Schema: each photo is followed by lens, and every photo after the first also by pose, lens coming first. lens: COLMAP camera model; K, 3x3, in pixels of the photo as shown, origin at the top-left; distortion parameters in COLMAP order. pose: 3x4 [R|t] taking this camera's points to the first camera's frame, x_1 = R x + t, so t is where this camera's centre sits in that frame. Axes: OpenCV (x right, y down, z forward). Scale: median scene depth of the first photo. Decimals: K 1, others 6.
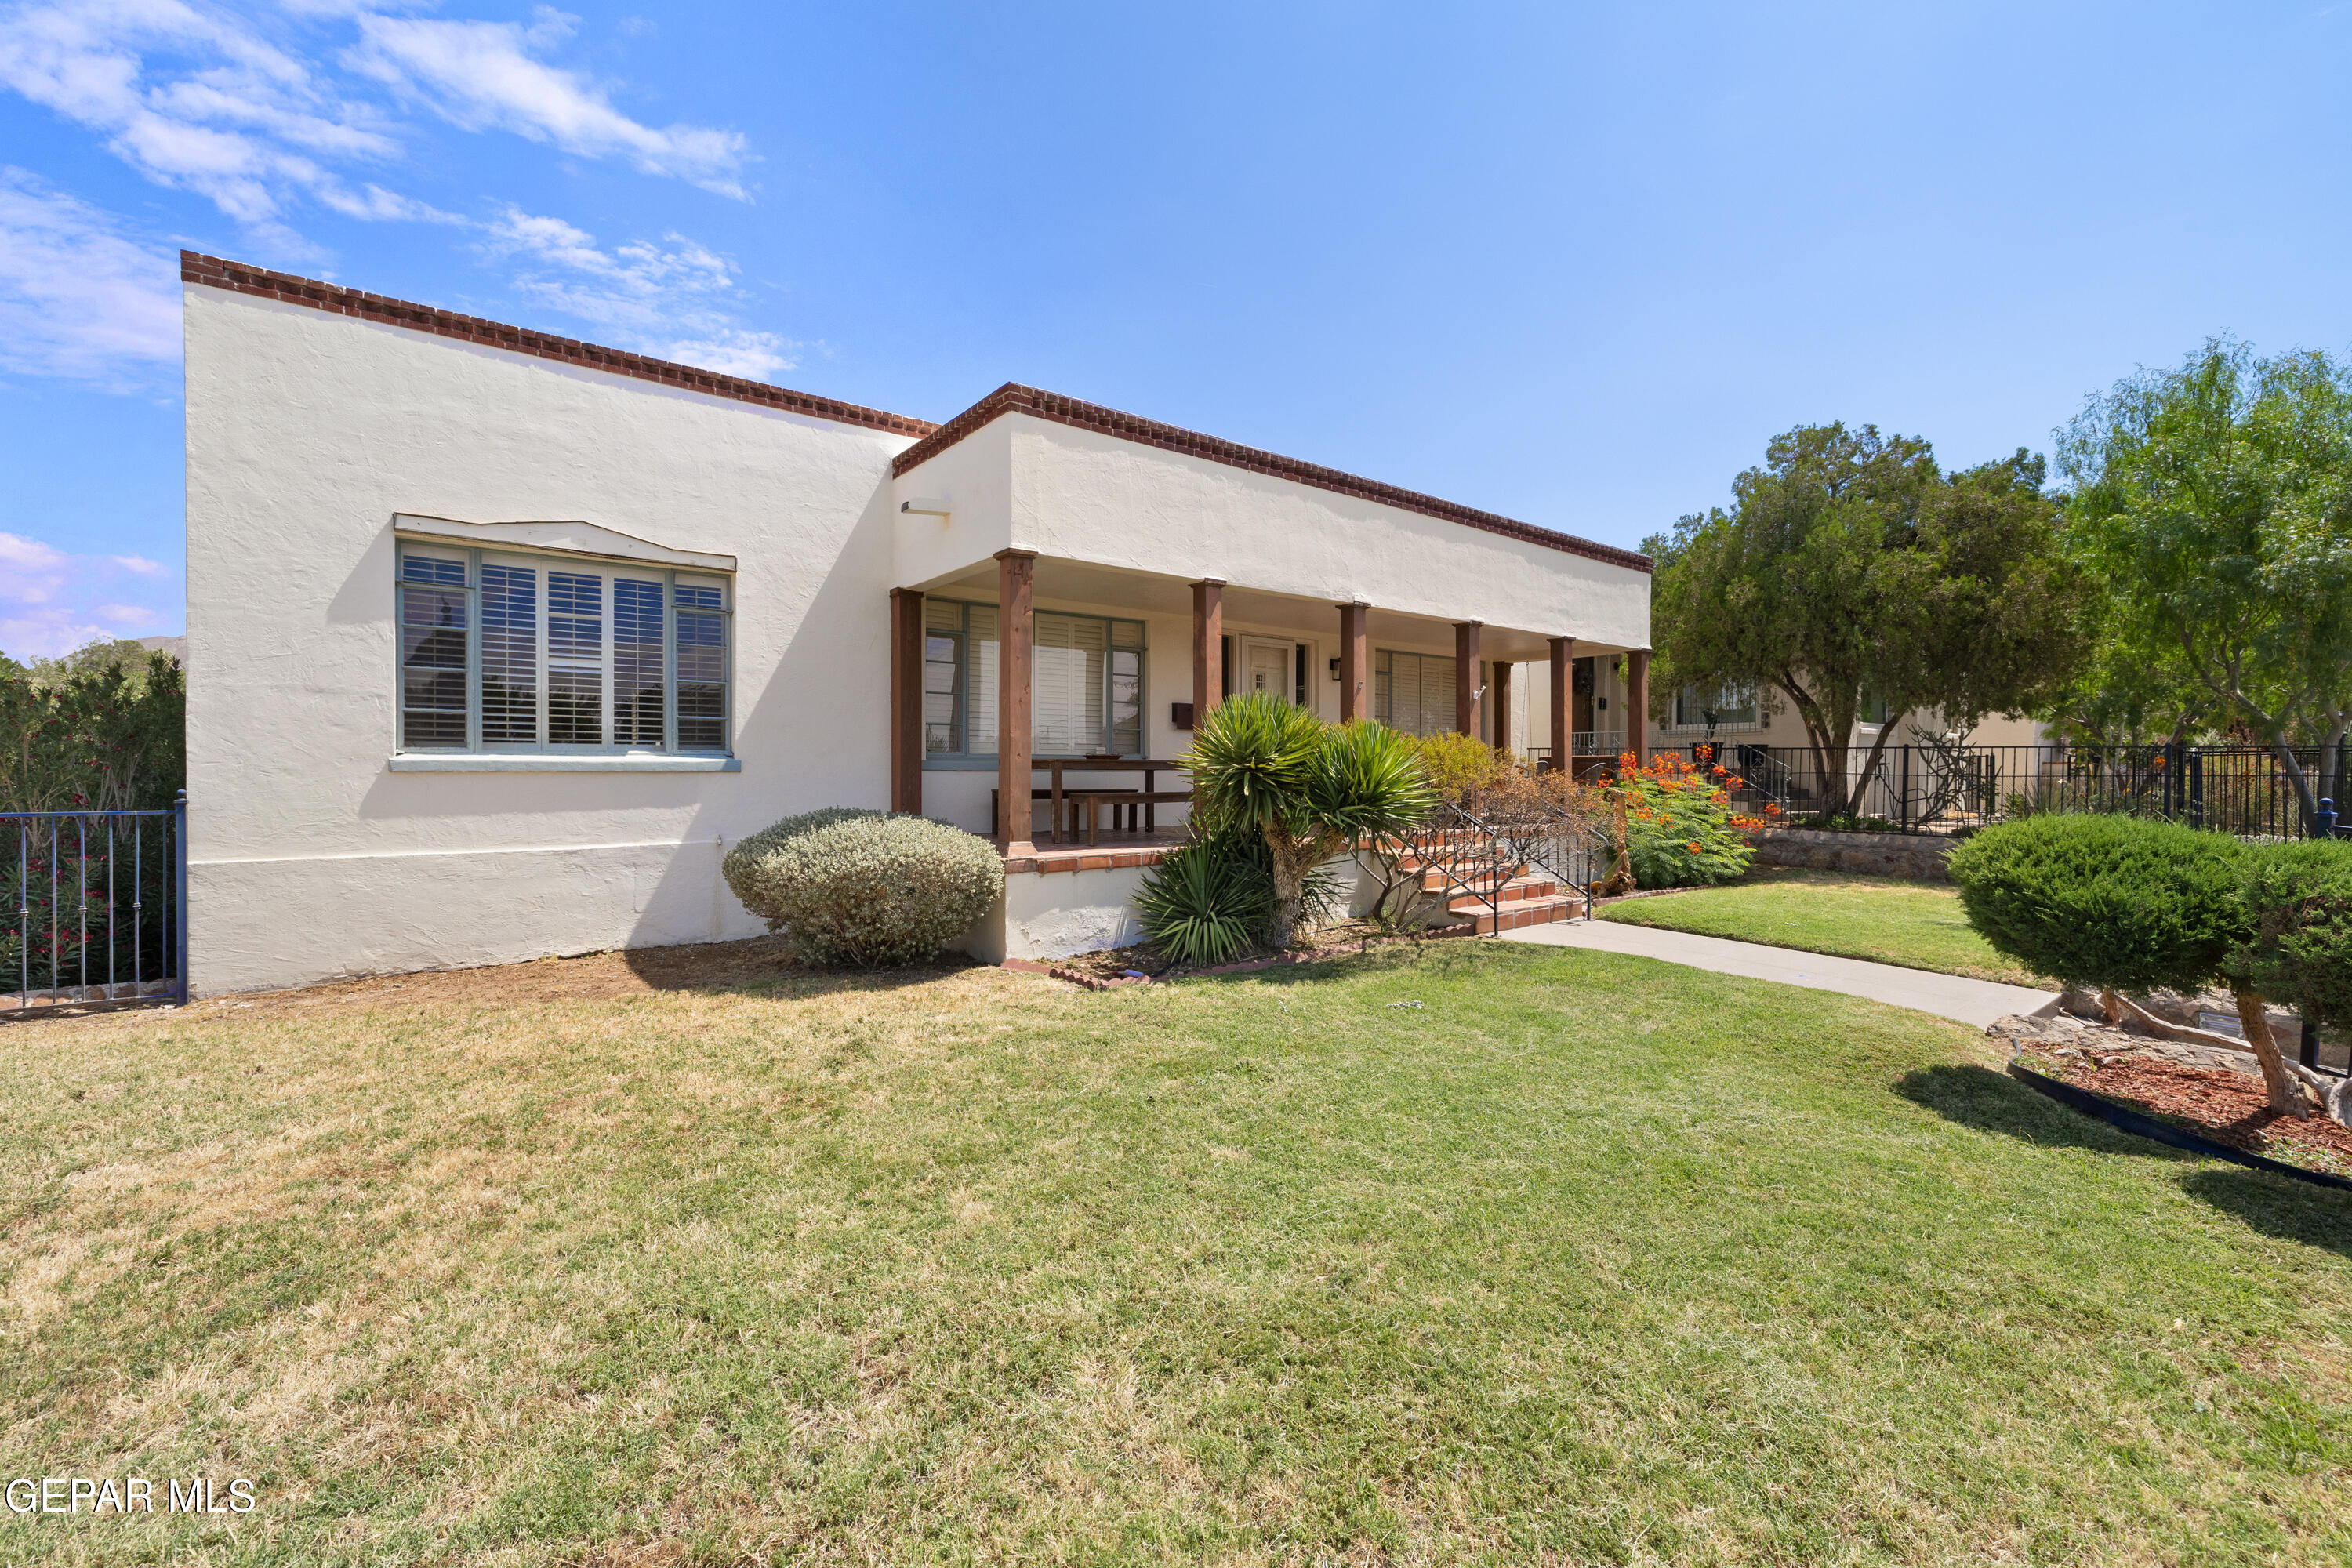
lens RADIAL K [[988.0, 0, 1177.2], [0, 988.0, 776.6], [0, 0, 1]] dist [0.000240, -0.000725]
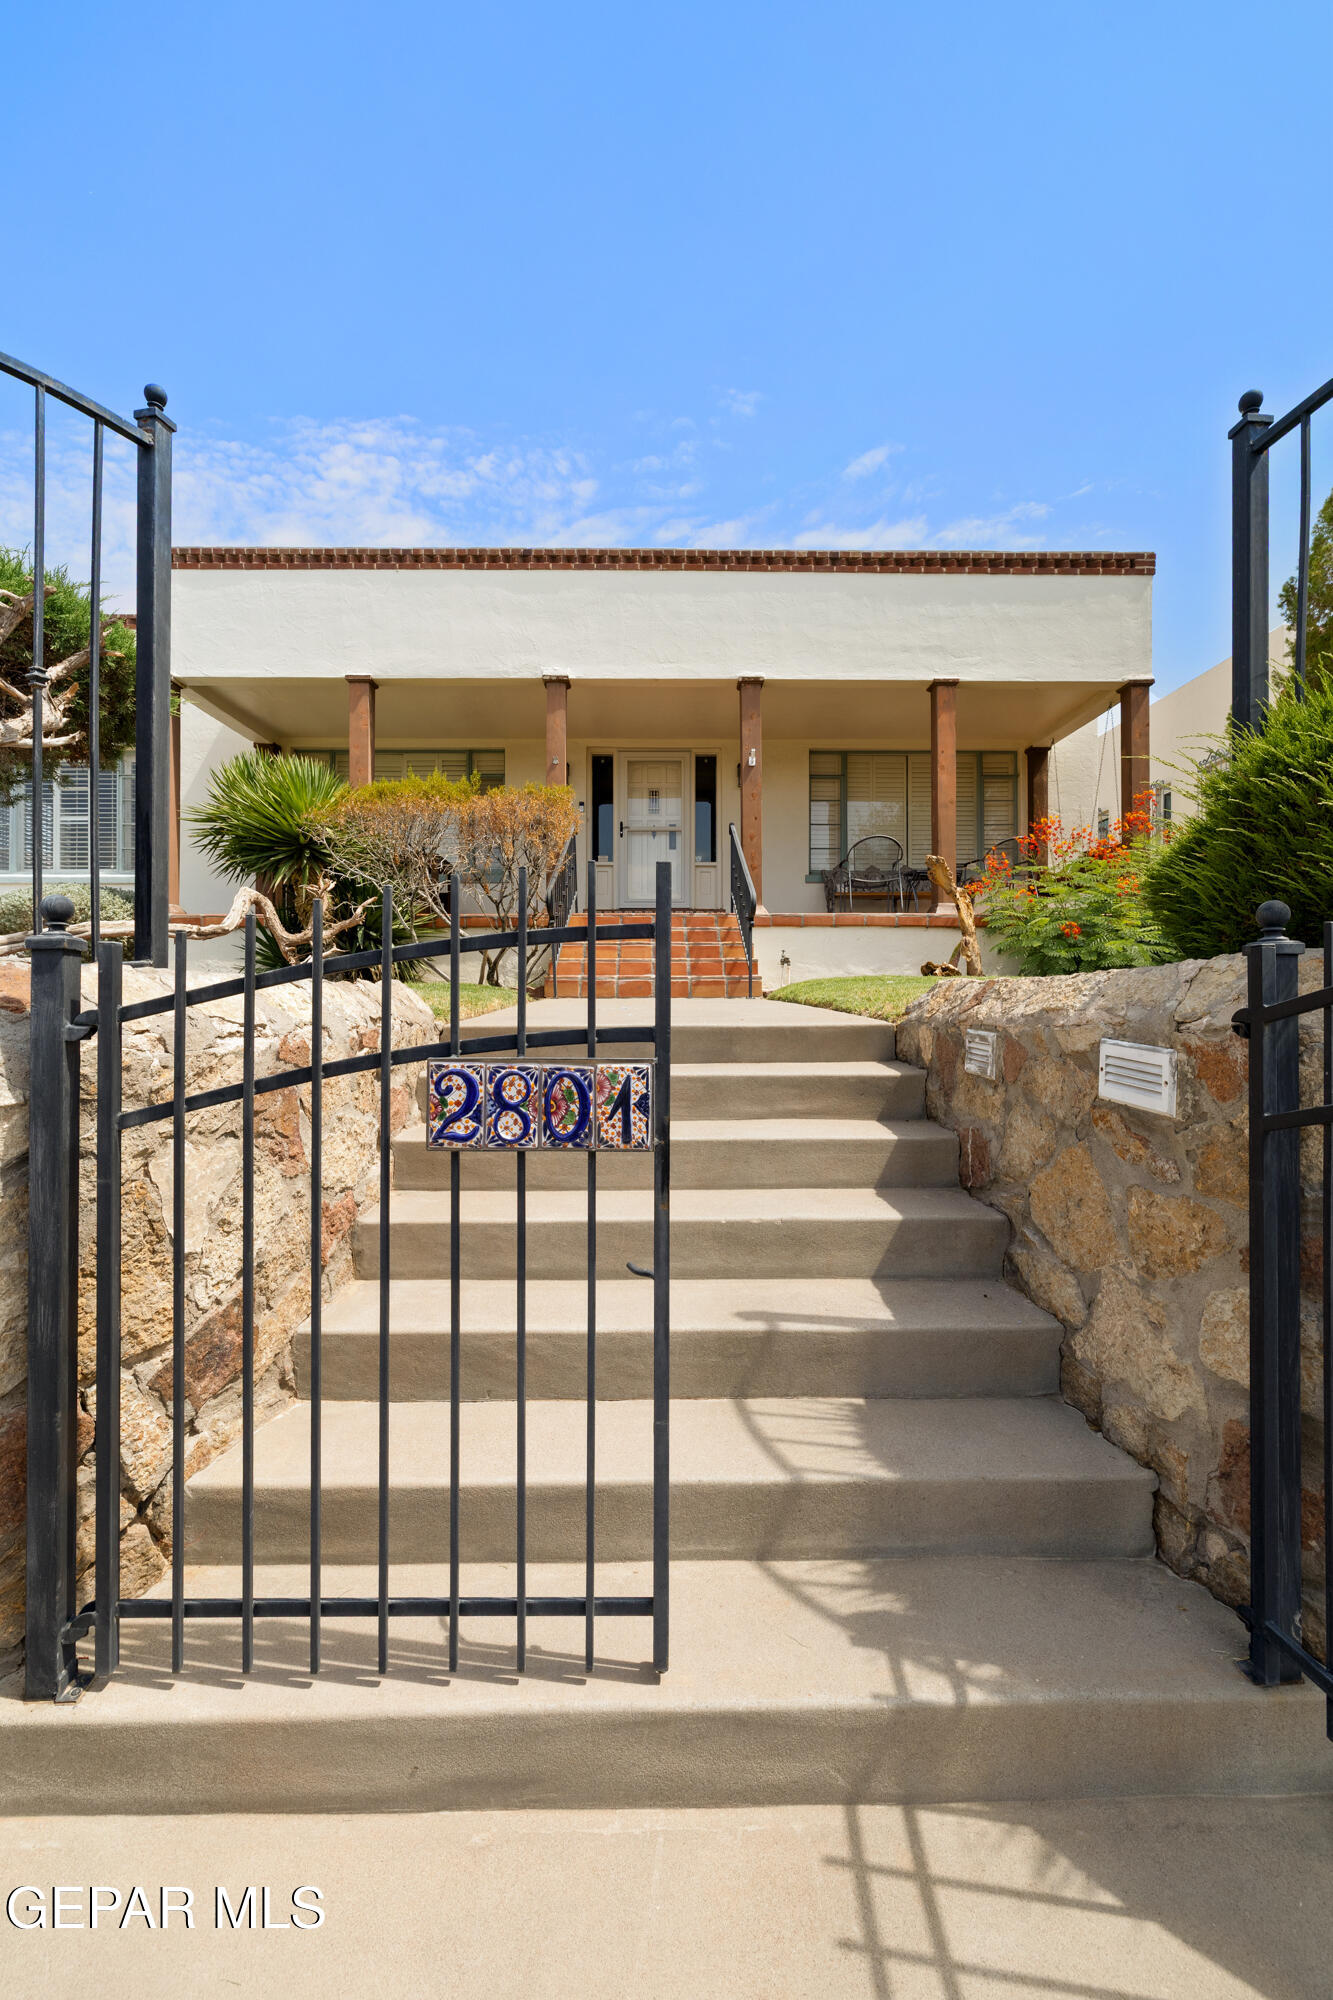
lens RADIAL K [[840.1, 0, 659.6], [0, 840.1, 1001.6], [0, 0, 1]] dist [0.000240, -0.000725]
pose [[0.790711, -0.000507, -0.612190, 0.751518], [-0.004334, 0.999970, -0.006426, 0.145319], [0.612174, 0.007735, 0.790685, 0.396098]]
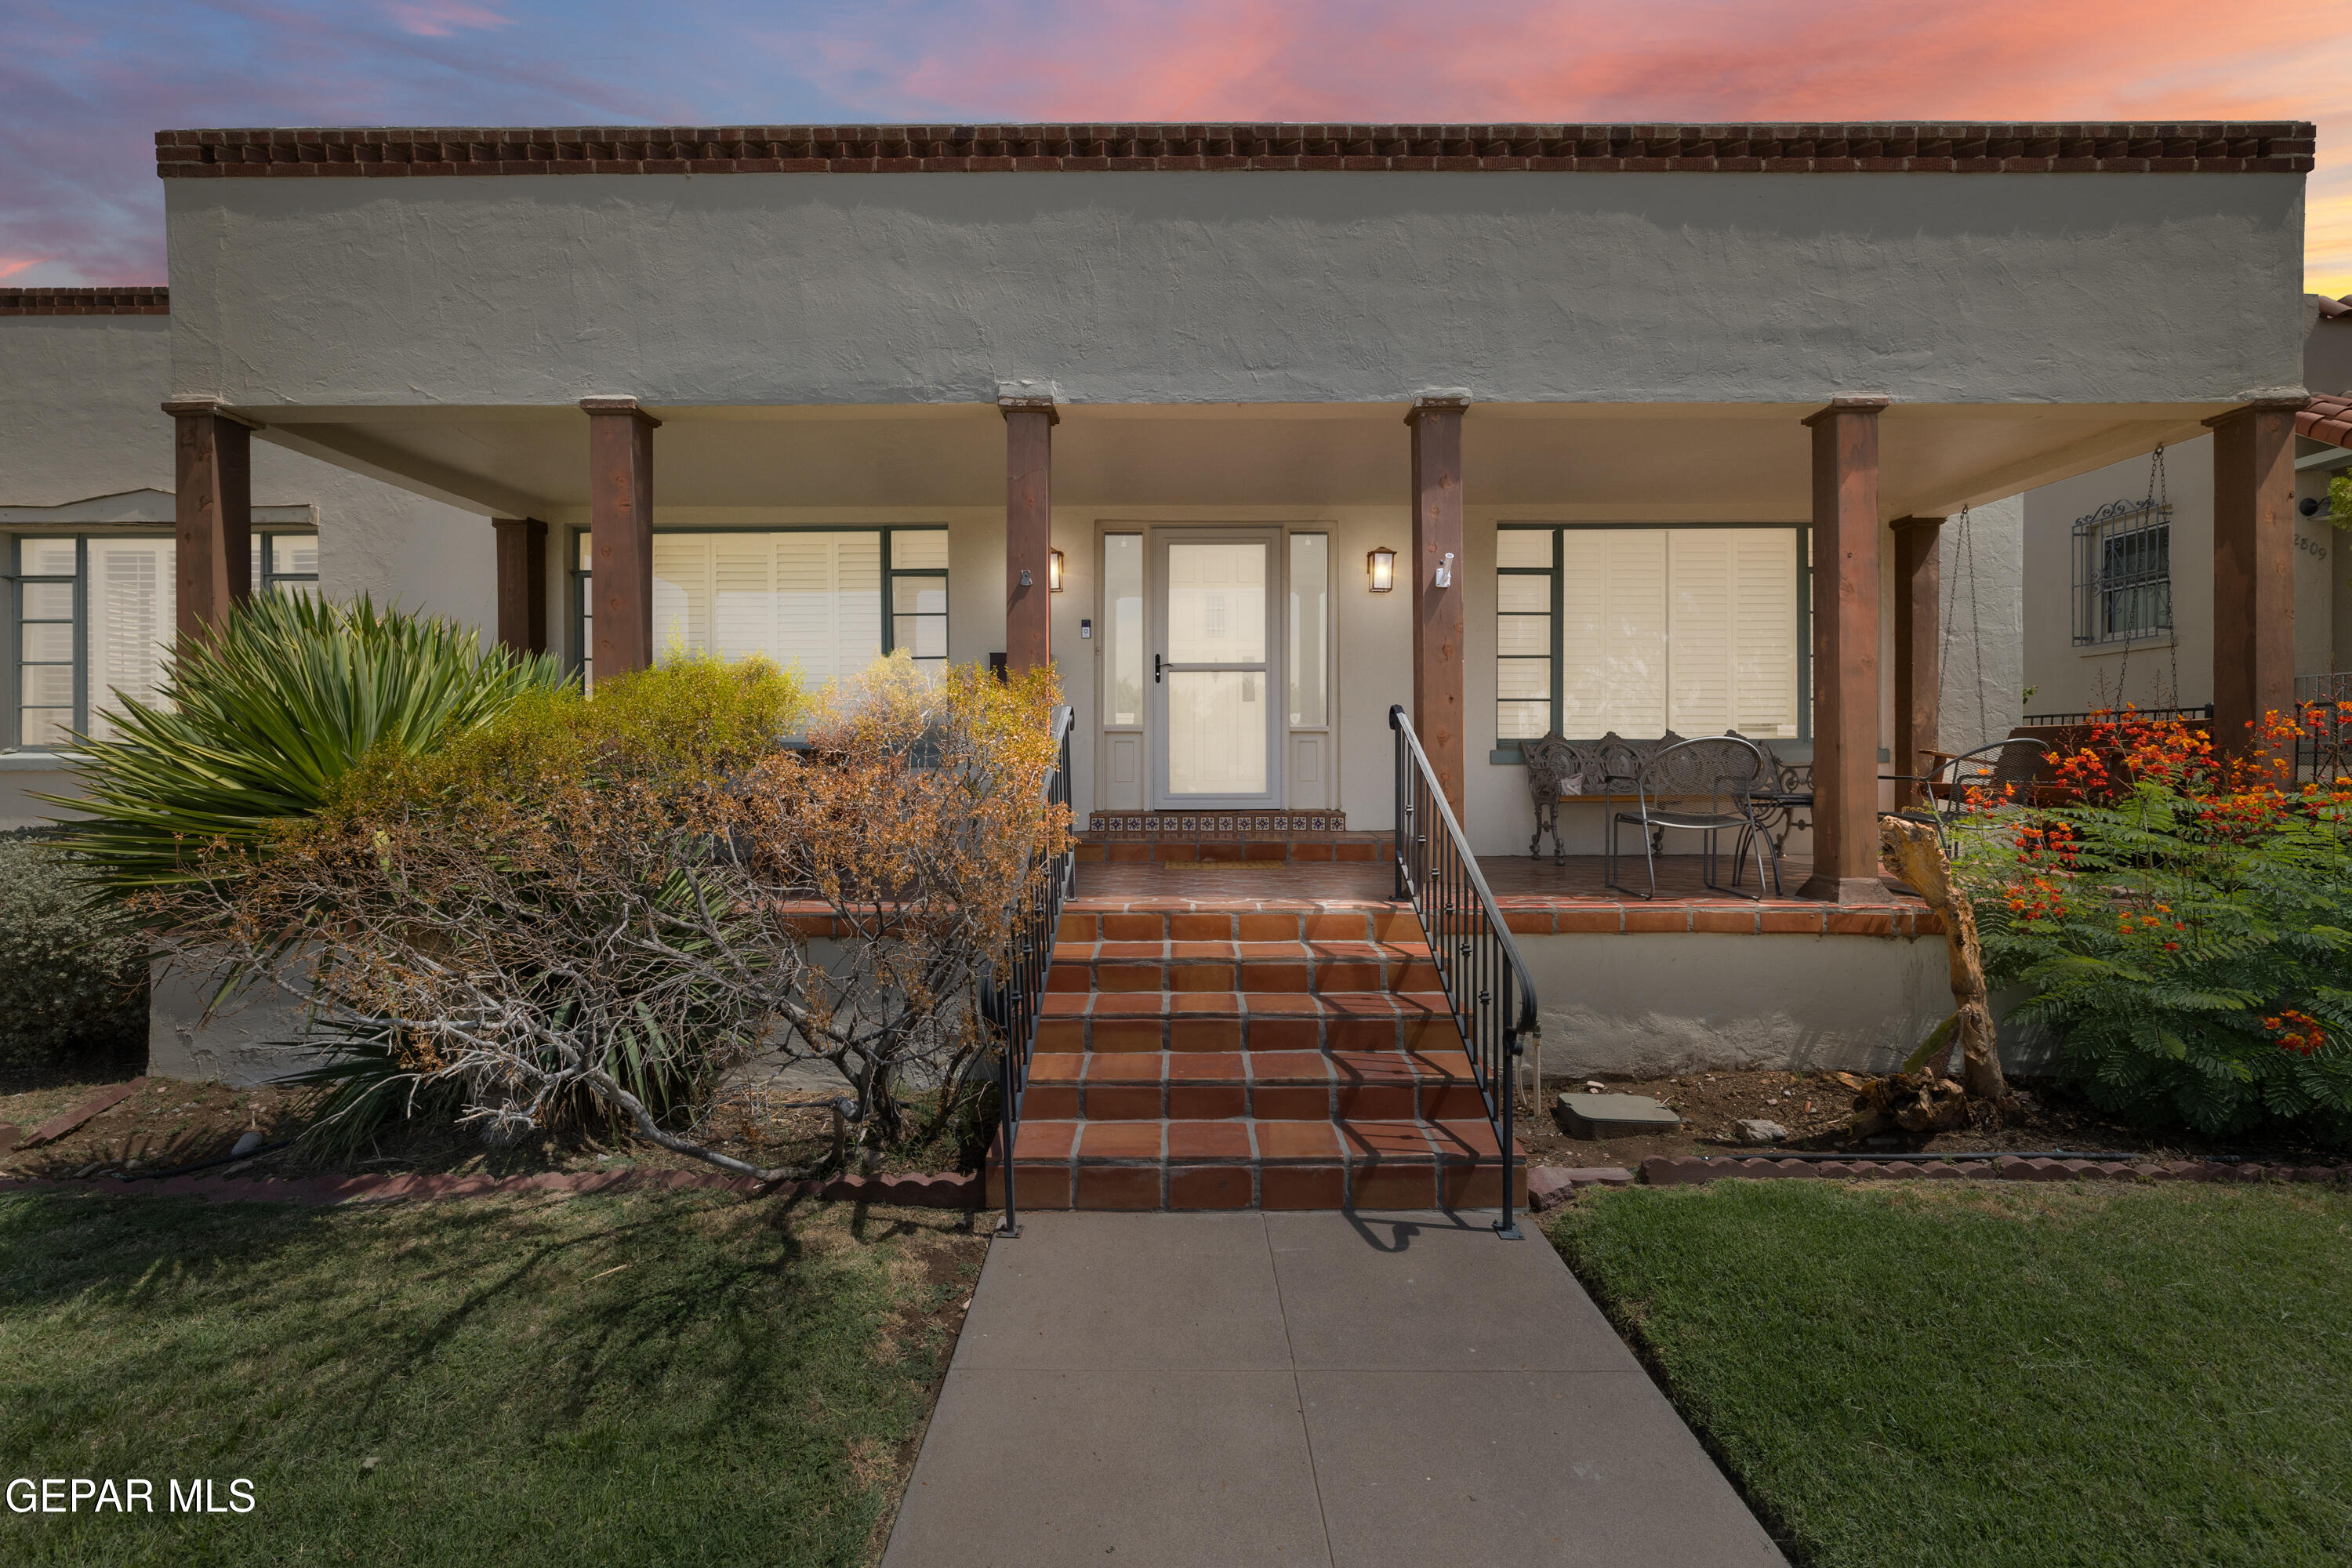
lens RADIAL K [[988.0, 0, 1181.9], [0, 988.0, 781.8], [0, 0, 1]] dist [0.000240, -0.000725]
pose [[0.786442, 0.005579, -0.617638, 0.511978], [0.000157, 0.999957, 0.009233, -0.002493], [0.617664, -0.007358, 0.786408, 0.660338]]
